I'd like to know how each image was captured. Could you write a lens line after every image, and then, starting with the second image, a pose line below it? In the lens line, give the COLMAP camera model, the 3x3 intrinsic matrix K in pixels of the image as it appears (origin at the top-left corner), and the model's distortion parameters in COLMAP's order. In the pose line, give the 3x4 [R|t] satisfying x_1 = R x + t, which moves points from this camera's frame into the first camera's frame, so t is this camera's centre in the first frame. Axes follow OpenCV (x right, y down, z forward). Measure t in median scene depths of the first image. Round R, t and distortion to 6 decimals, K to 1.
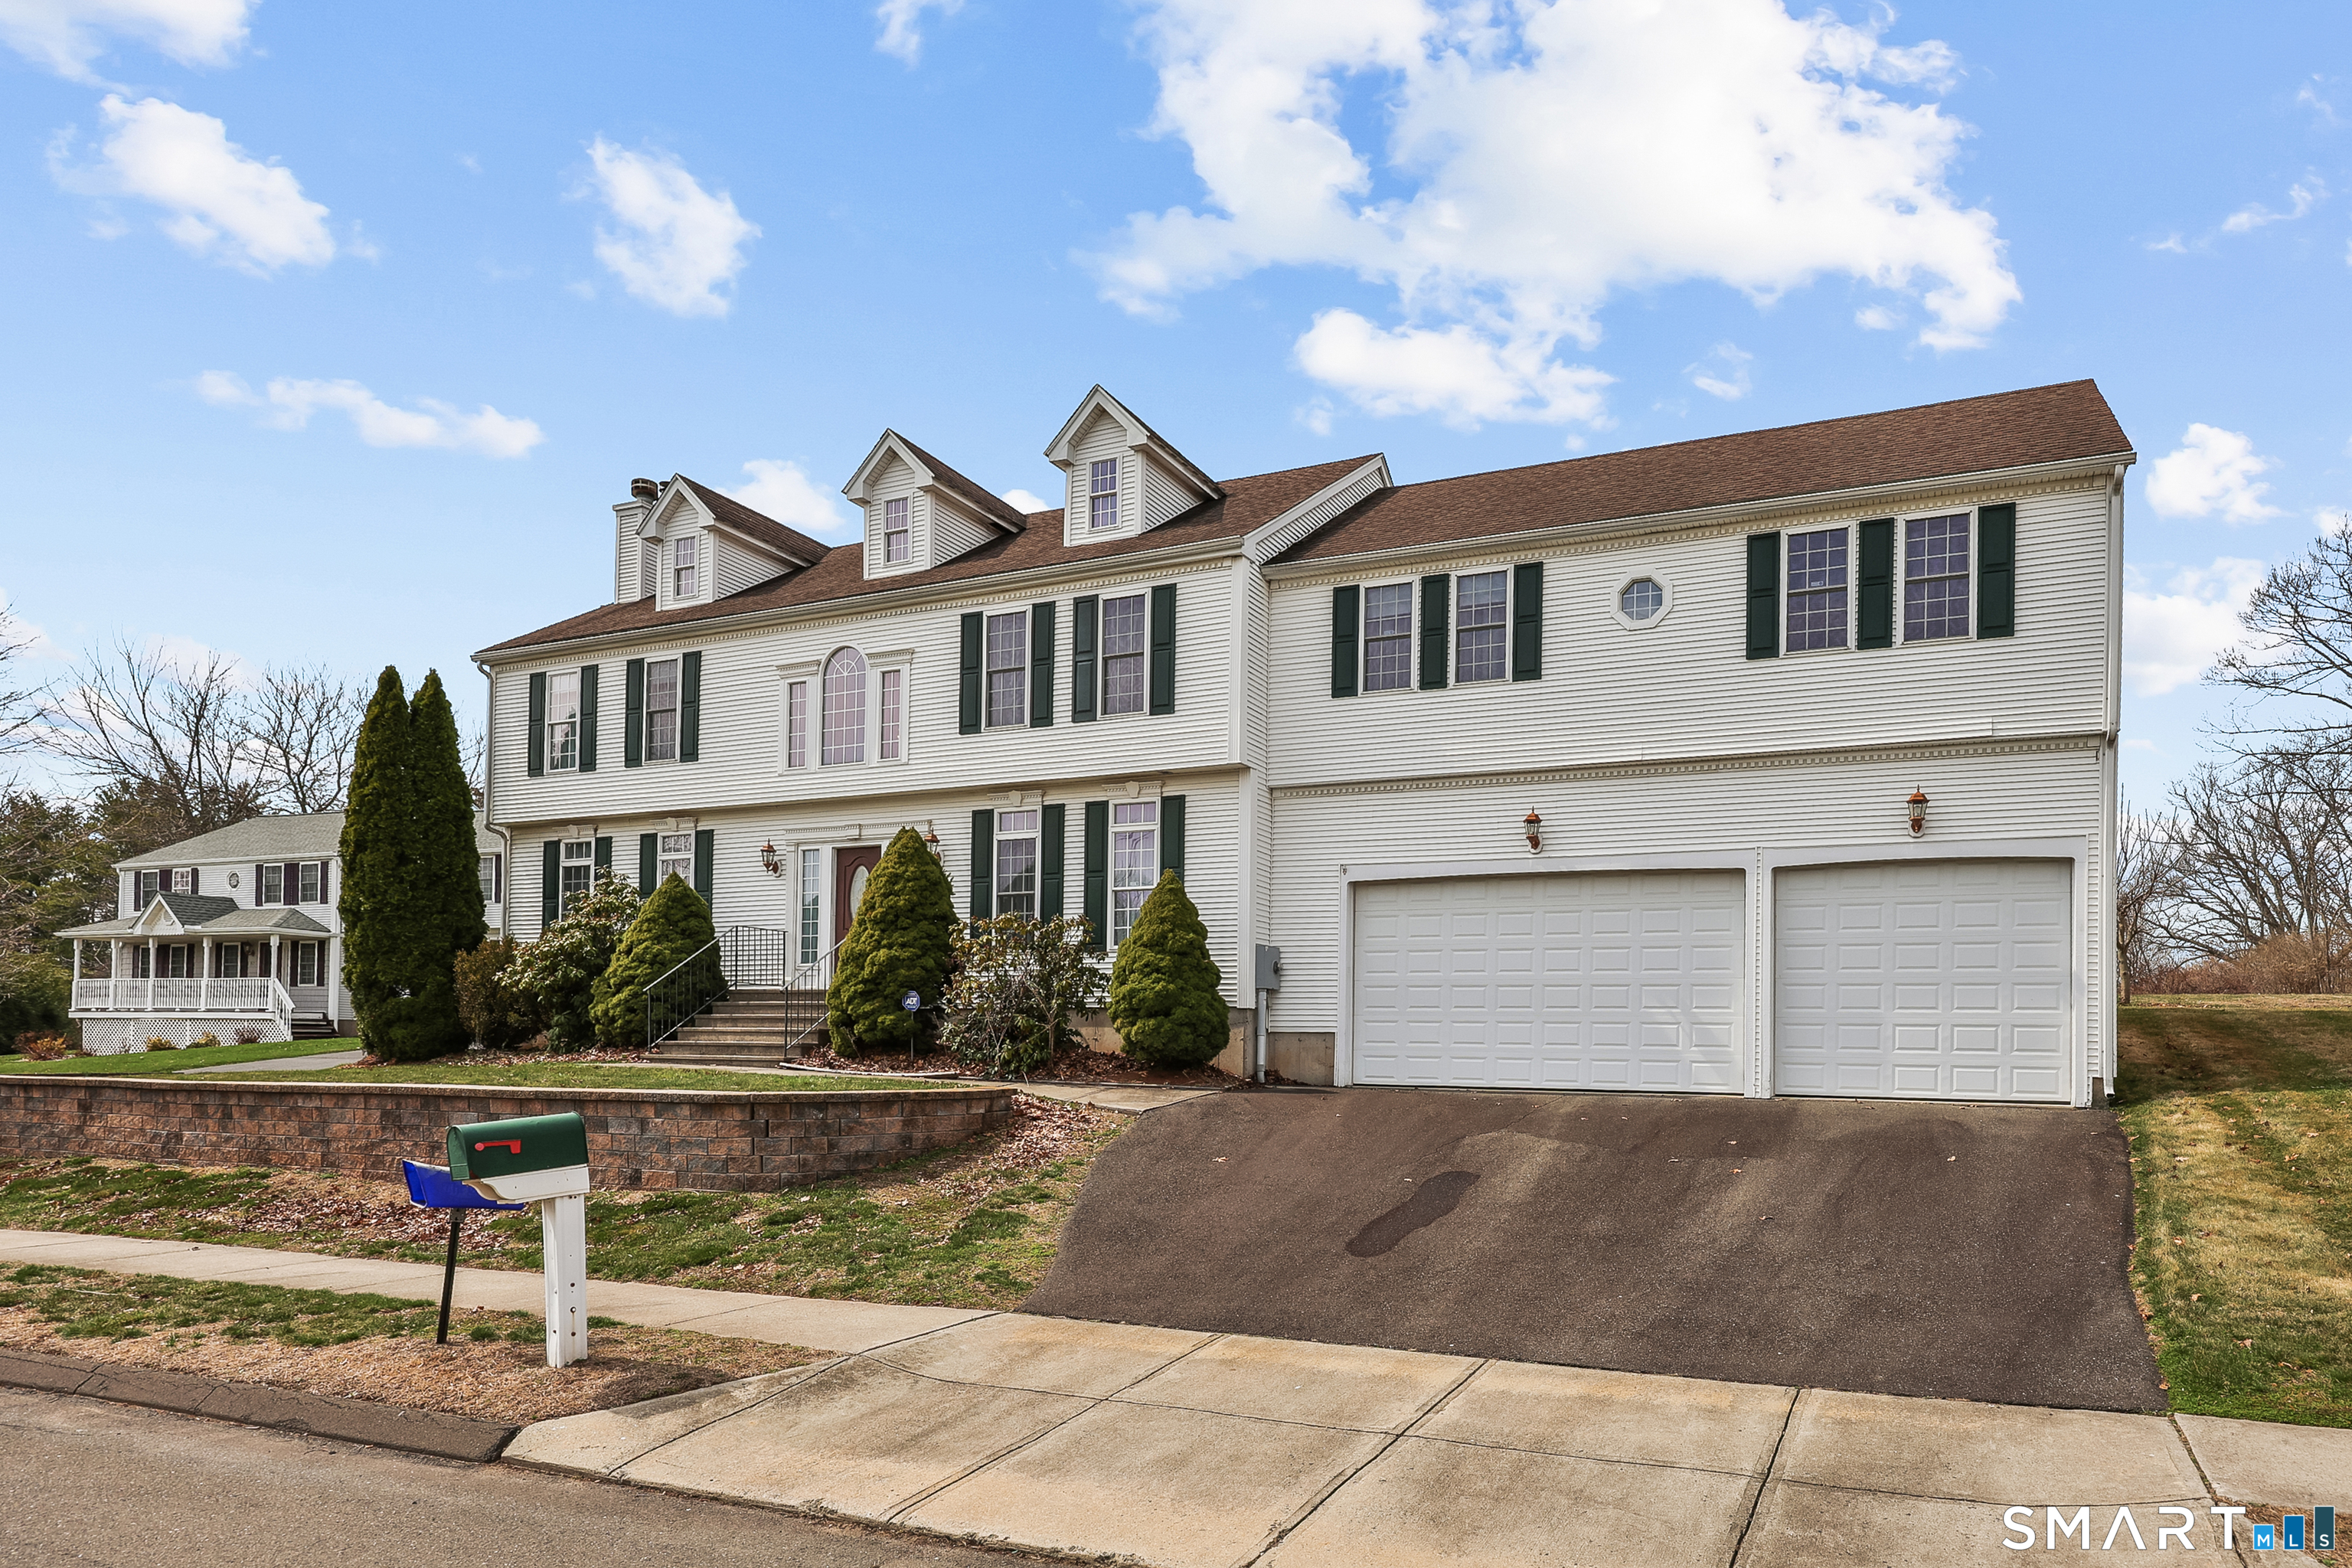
lens RADIAL K [[1264.8, 0, 1176.0], [0, 1264.8, 784.0], [0, 0, 1]] dist [0.009253, -0.012533]
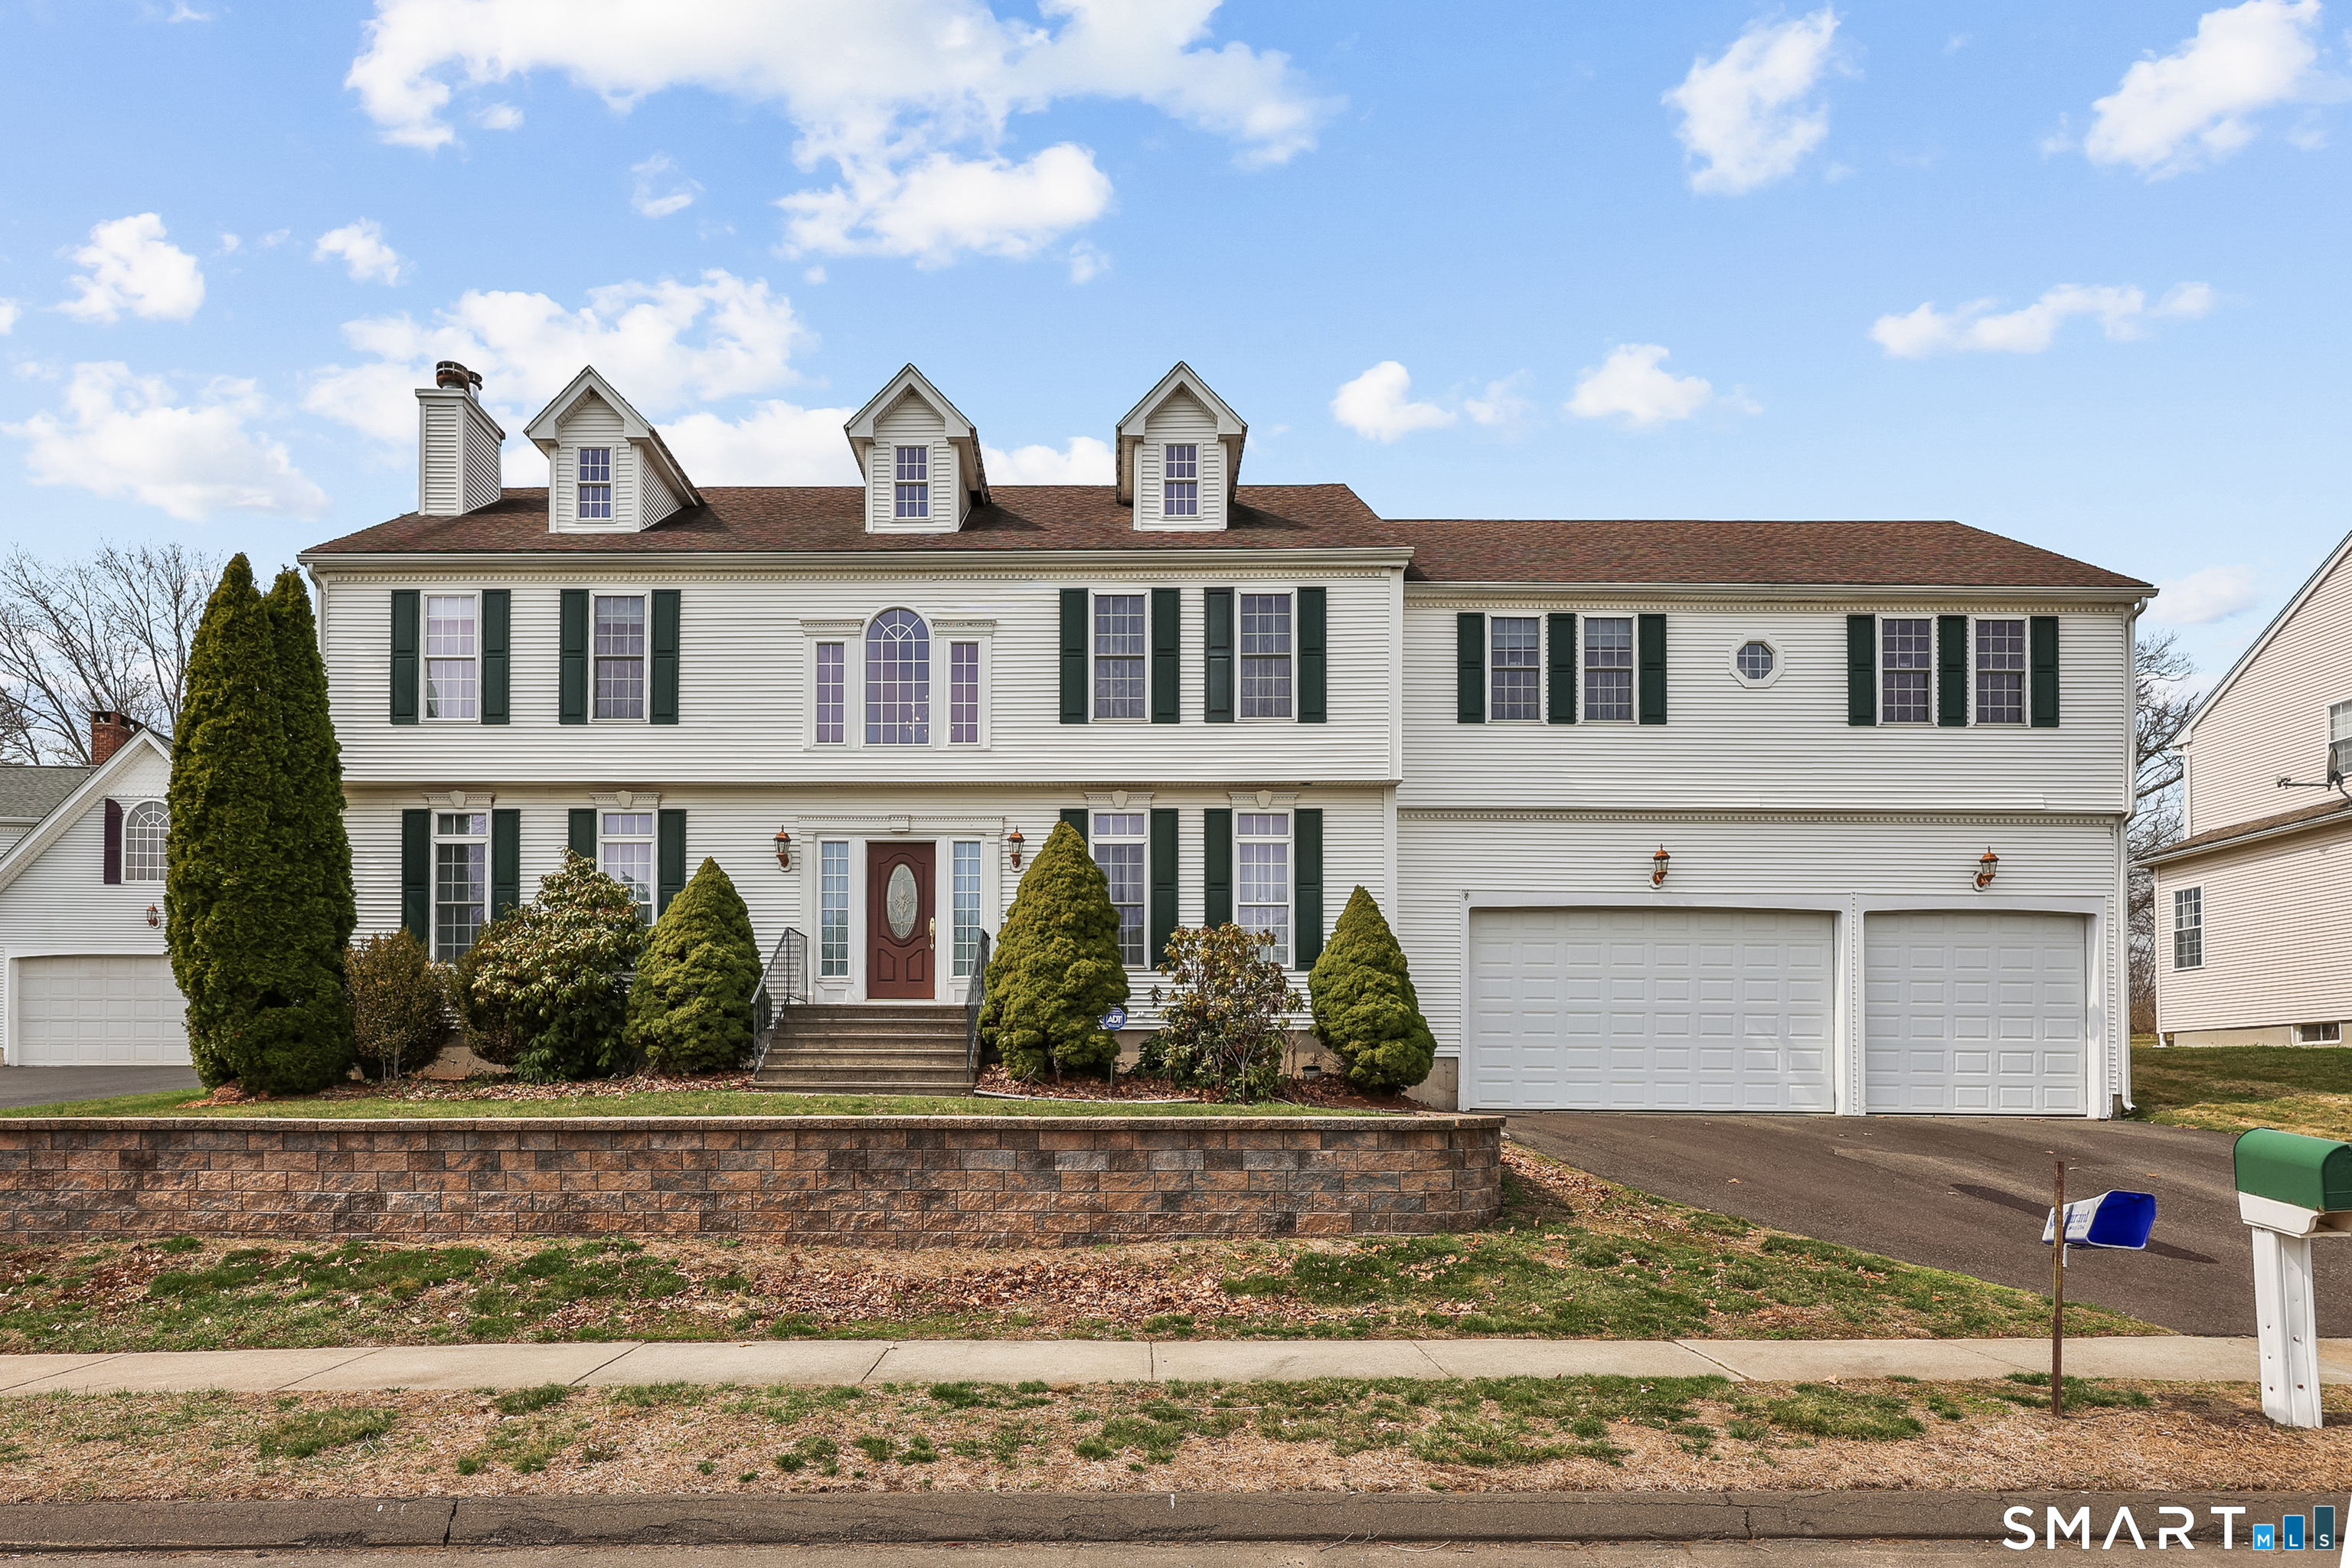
lens RADIAL K [[1279.6, 0, 1176.1], [0, 1279.6, 819.5], [0, 0, 1]] dist [-0.001529, -0.000278]
pose [[0.930144, 0.069772, 0.360506, -0.452891], [-0.070860, 0.997434, -0.010218, 0.034960], [-0.360294, -0.016041, 0.932701, 0.141545]]
